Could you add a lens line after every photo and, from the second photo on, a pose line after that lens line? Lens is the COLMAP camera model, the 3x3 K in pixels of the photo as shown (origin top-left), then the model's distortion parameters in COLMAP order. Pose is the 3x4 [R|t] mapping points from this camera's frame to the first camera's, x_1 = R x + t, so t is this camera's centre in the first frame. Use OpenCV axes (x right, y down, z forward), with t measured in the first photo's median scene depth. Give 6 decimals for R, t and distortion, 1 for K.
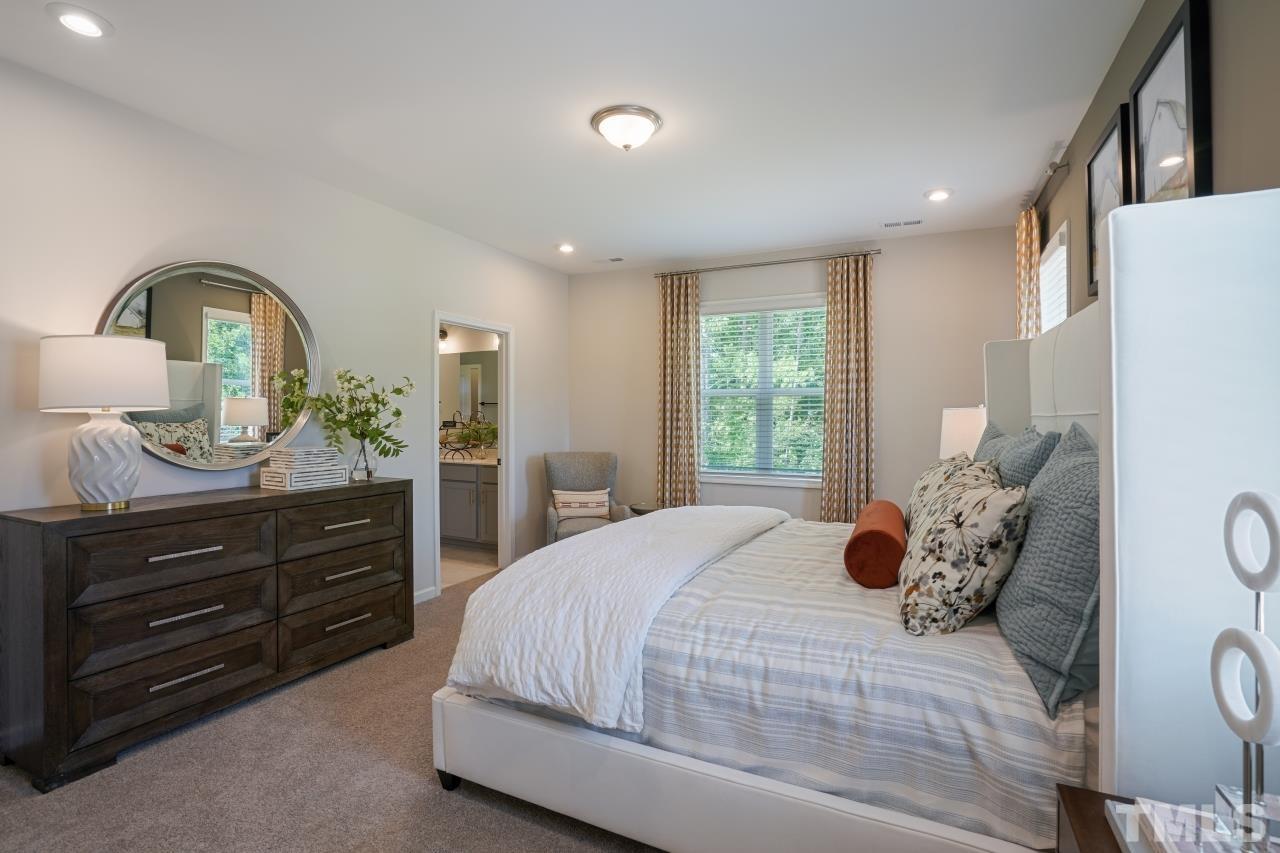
lens RADIAL K [[588.8, 0, 640.0], [0, 588.8, 426.5], [0, 0, 1]] dist [-0.002063, 0.000016]
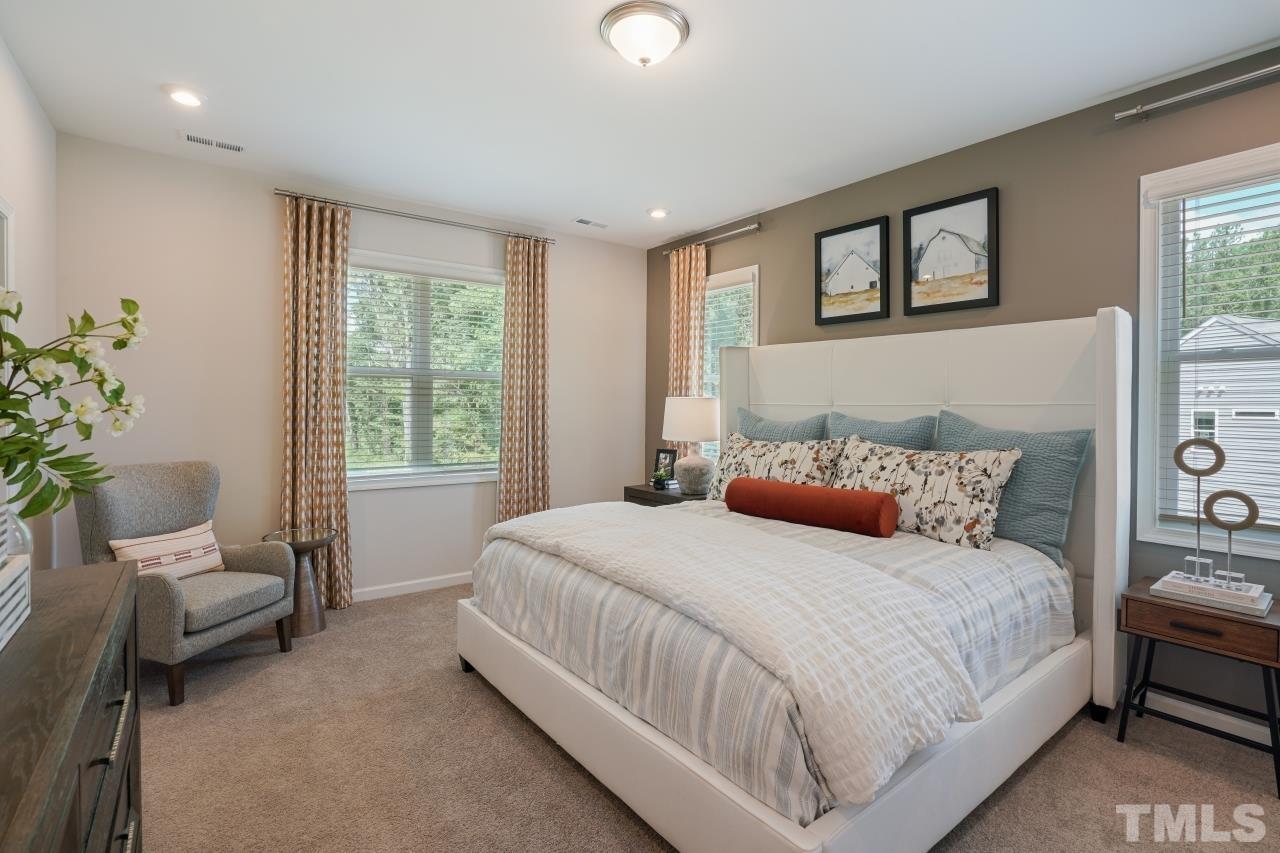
lens RADIAL K [[608.8, 0, 640.6], [0, 608.8, 412.9], [0, 0, 1]] dist [-0.000489, 0.000236]
pose [[0.471054, -0.011382, 0.882031, -0.435365], [0.009343, 0.999925, 0.007914, -0.007298], [-0.882055, 0.004512, 0.471125, 0.348842]]
